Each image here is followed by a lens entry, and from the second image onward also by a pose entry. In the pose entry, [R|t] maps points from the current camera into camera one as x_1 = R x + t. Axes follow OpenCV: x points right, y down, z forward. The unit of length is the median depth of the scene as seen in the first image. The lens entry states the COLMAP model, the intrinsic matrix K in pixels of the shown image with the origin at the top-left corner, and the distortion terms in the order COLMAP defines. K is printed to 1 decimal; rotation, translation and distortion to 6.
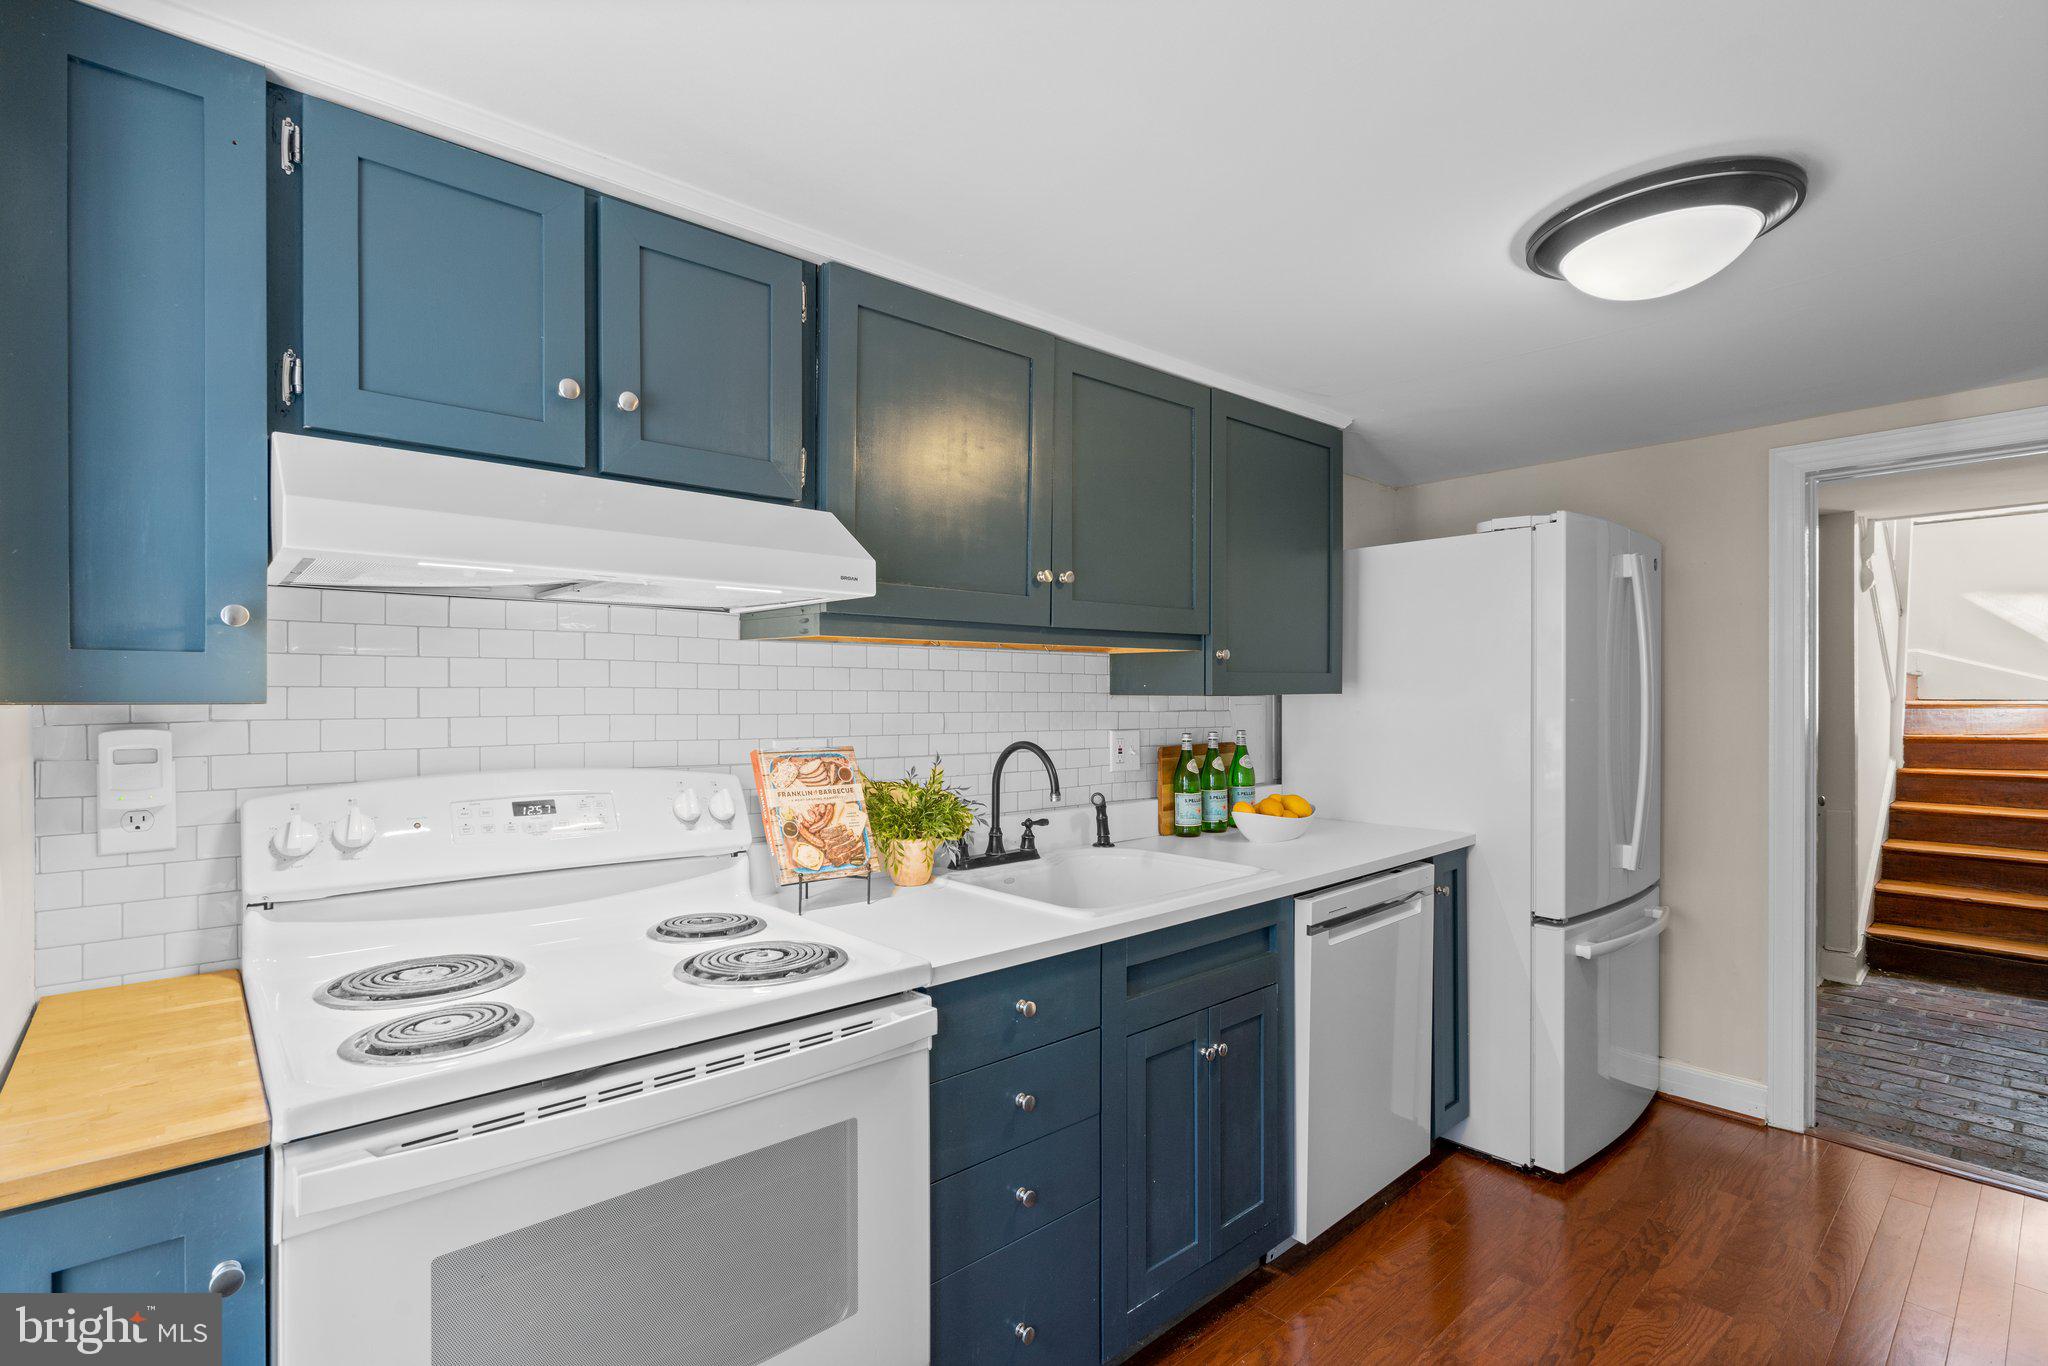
lens RADIAL K [[923.9, 0, 1021.3], [0, 923.9, 687.0], [0, 0, 1]] dist [-0.017385, 0.006584]
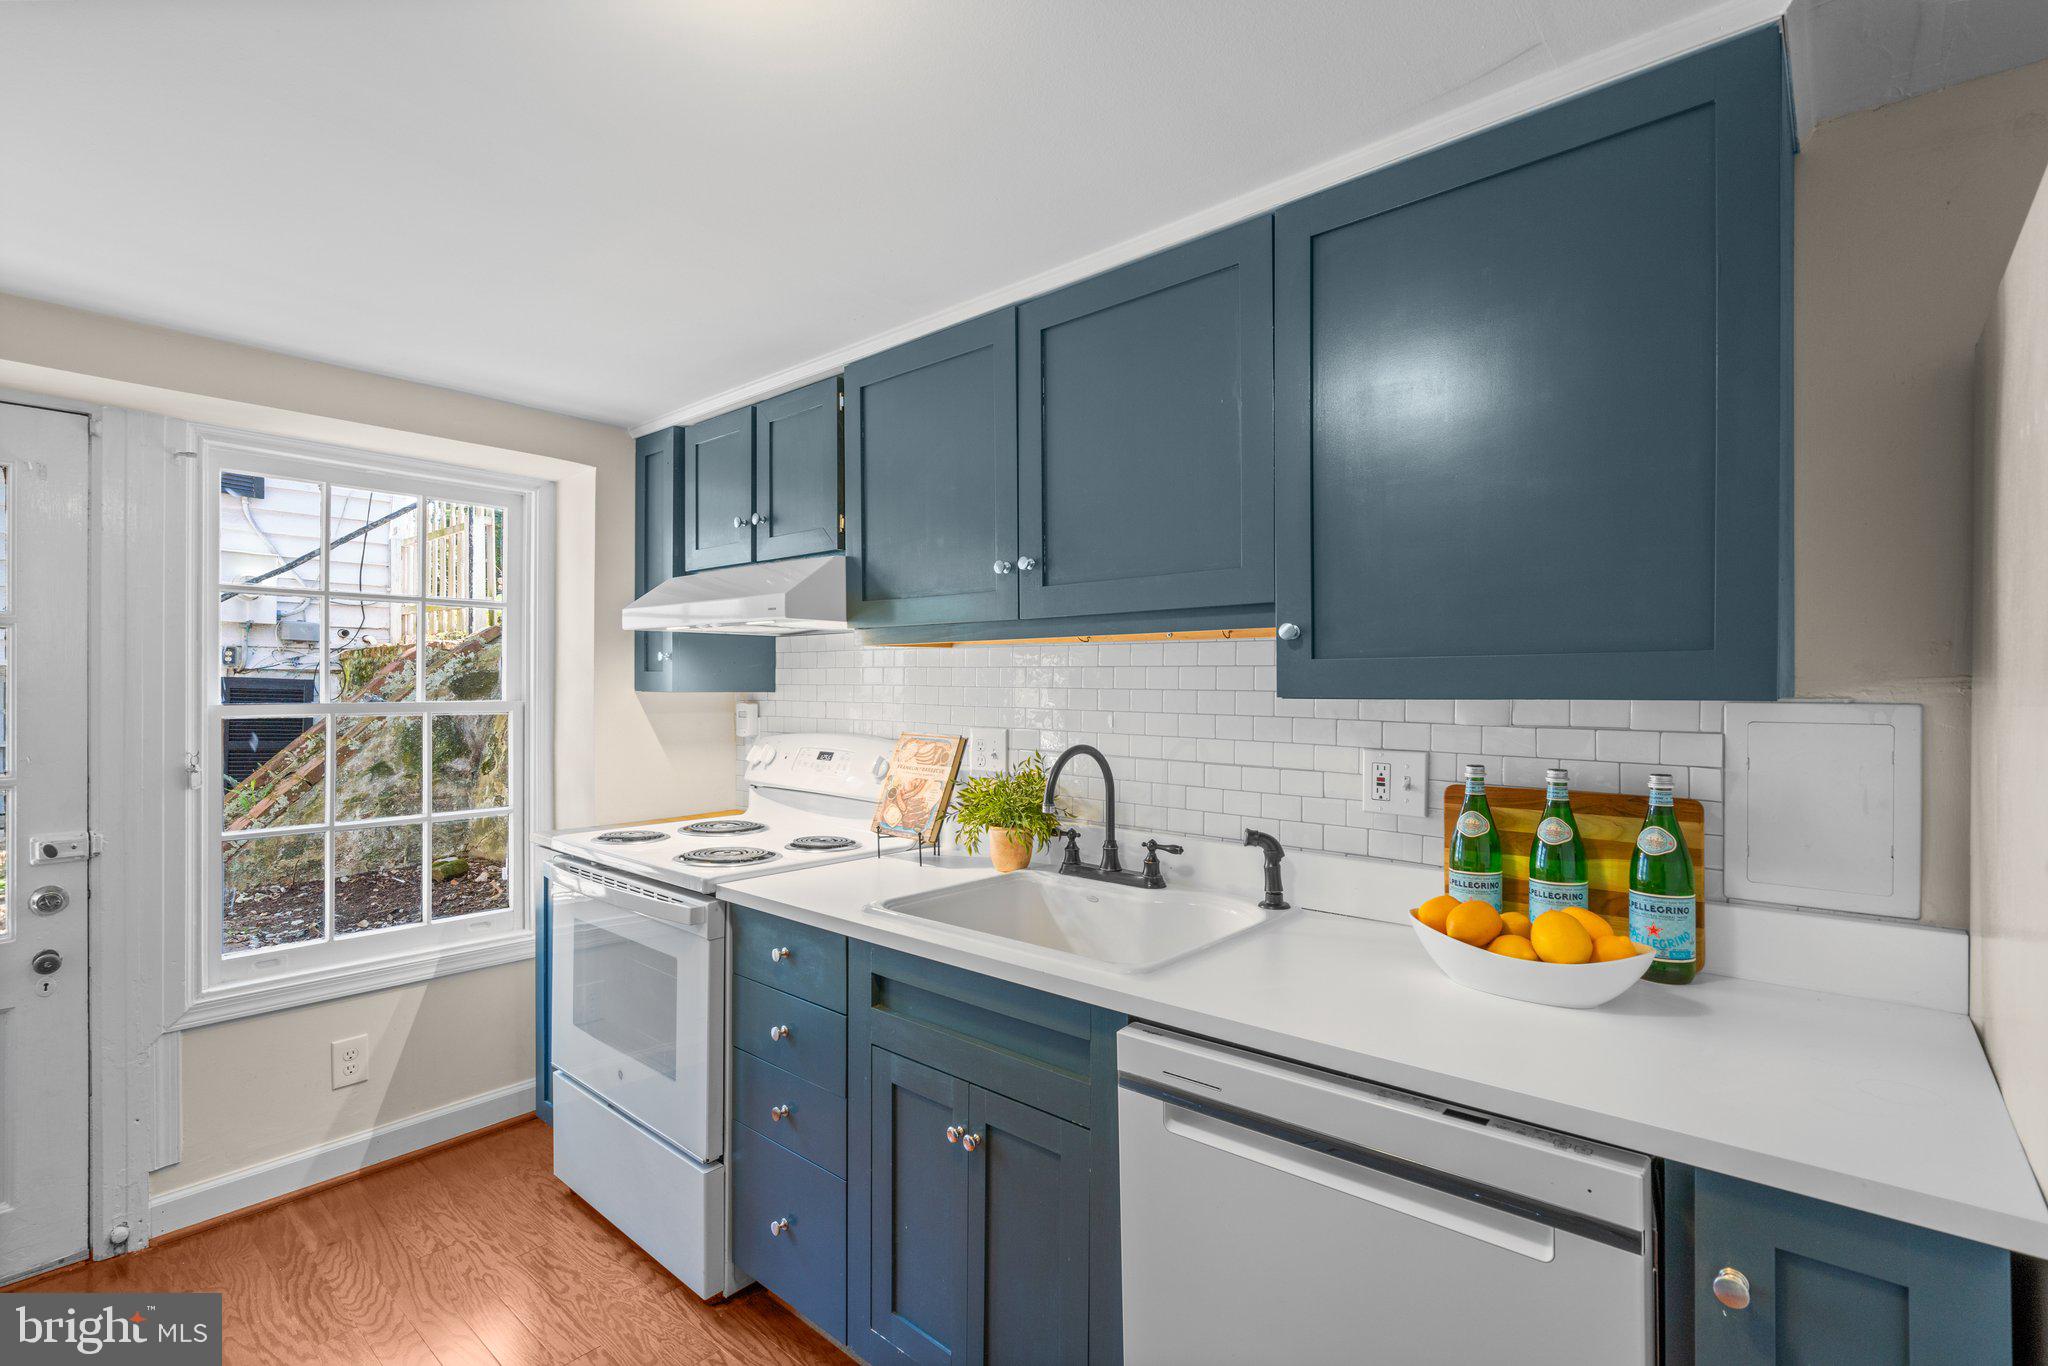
lens RADIAL K [[942.9, 0, 1016.6], [0, 942.9, 676.4], [0, 0, 1]] dist [-0.017561, 0.007018]
pose [[0.129589, -0.000180, -0.991568, 0.725465], [0.008859, 0.999960, 0.000976, -0.007963], [0.991528, -0.008911, 0.129586, 0.657091]]
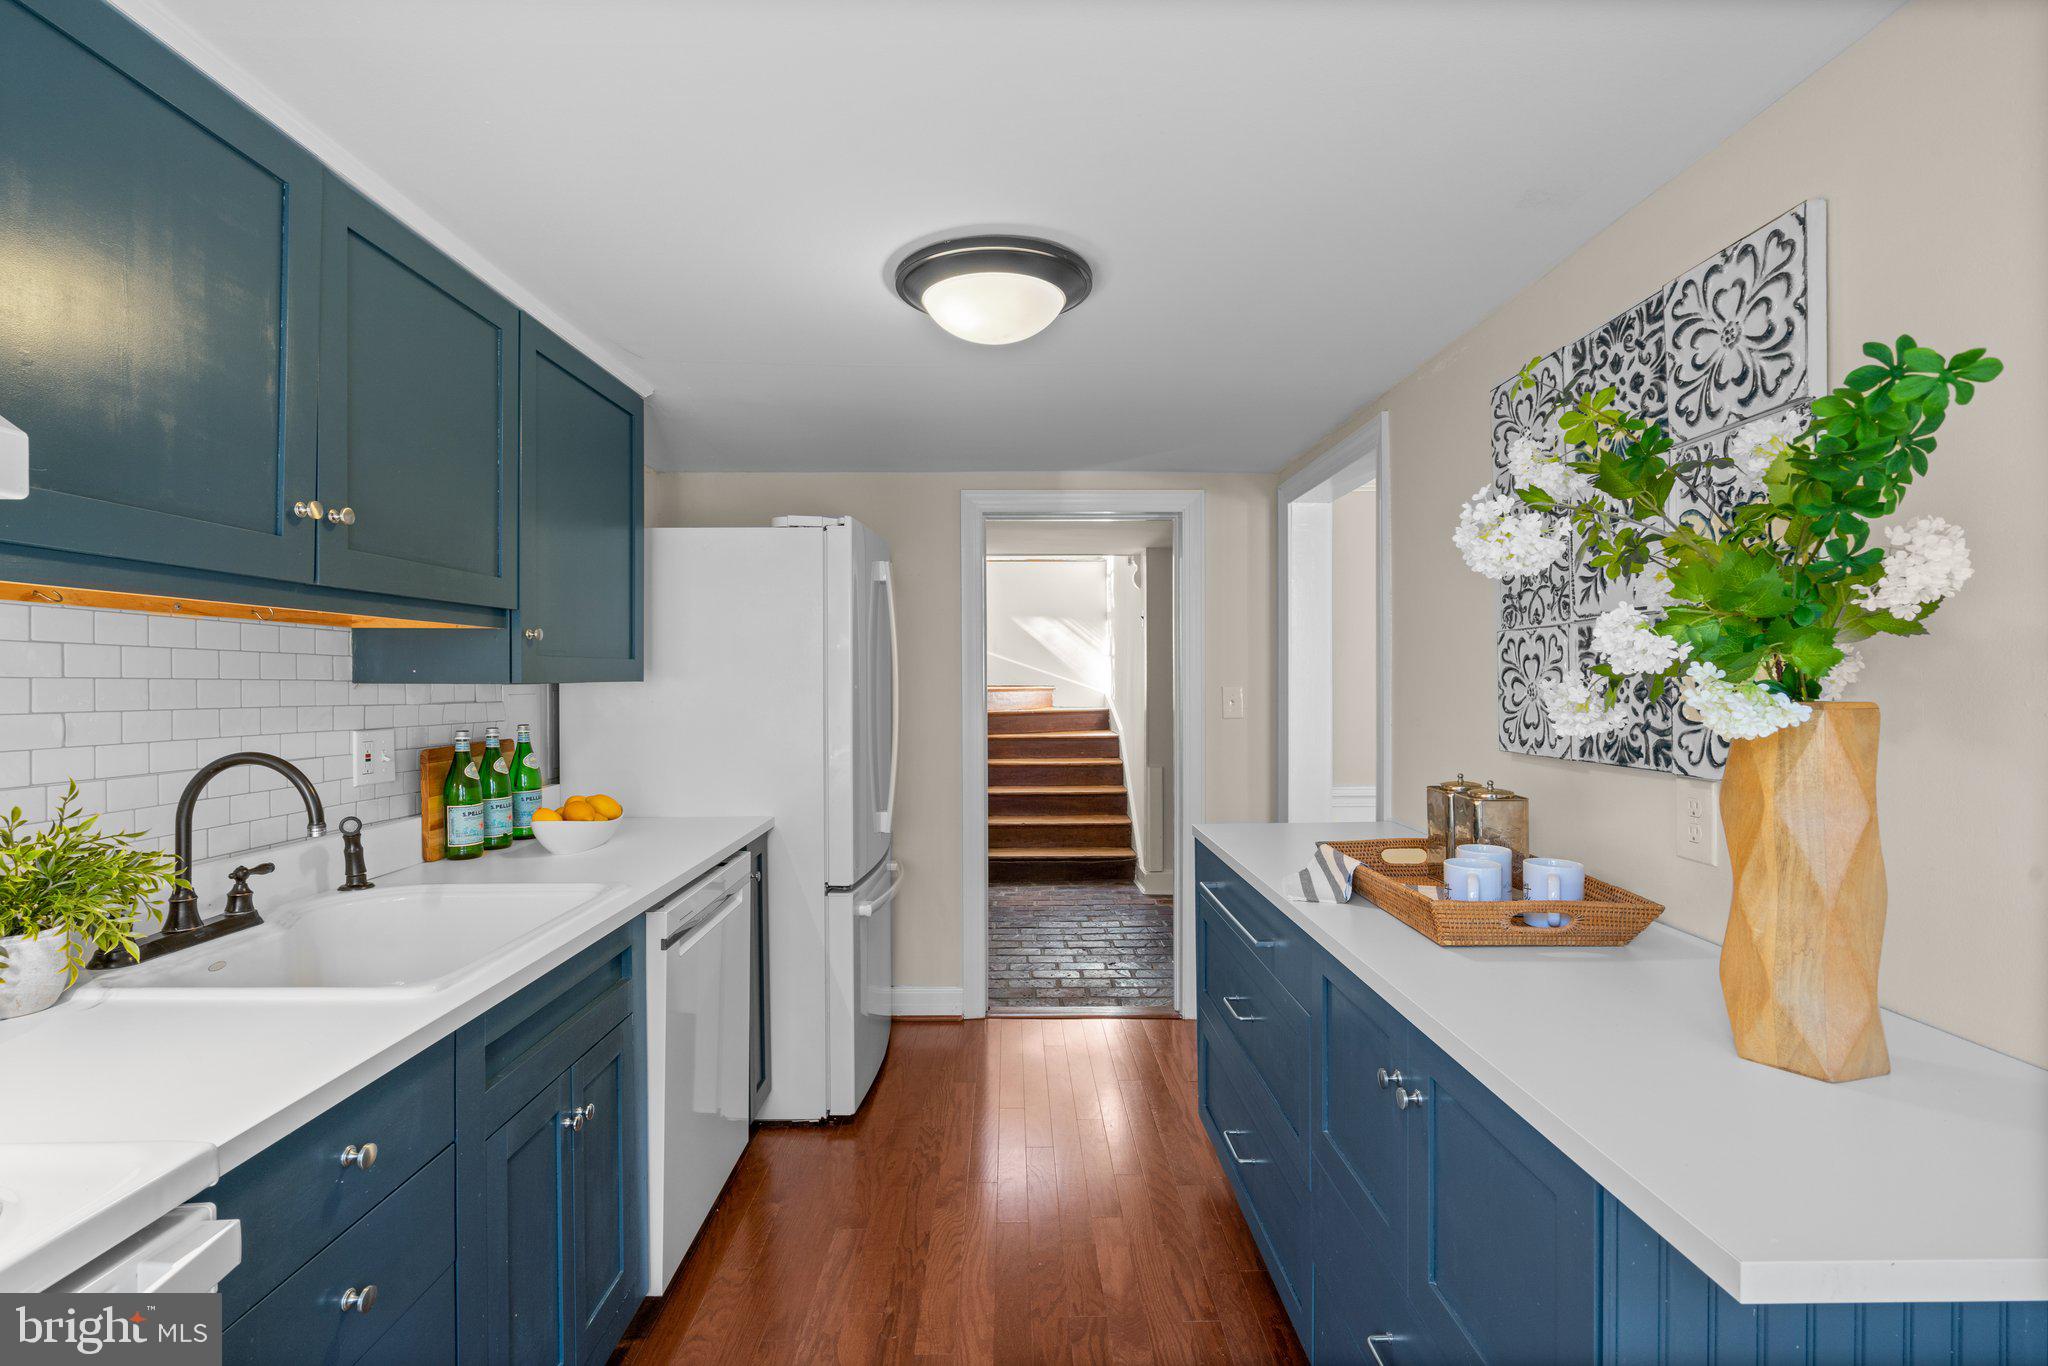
lens RADIAL K [[906.5, 0, 1018.2], [0, 906.5, 677.8], [0, 0, 1]] dist [-0.013659, 0.005817]
pose [[0.668216, 0.002350, 0.743963, -0.087628], [-0.004451, 0.999990, 0.000838, 0.001330], [-0.743954, -0.003871, 0.668220, 0.118984]]
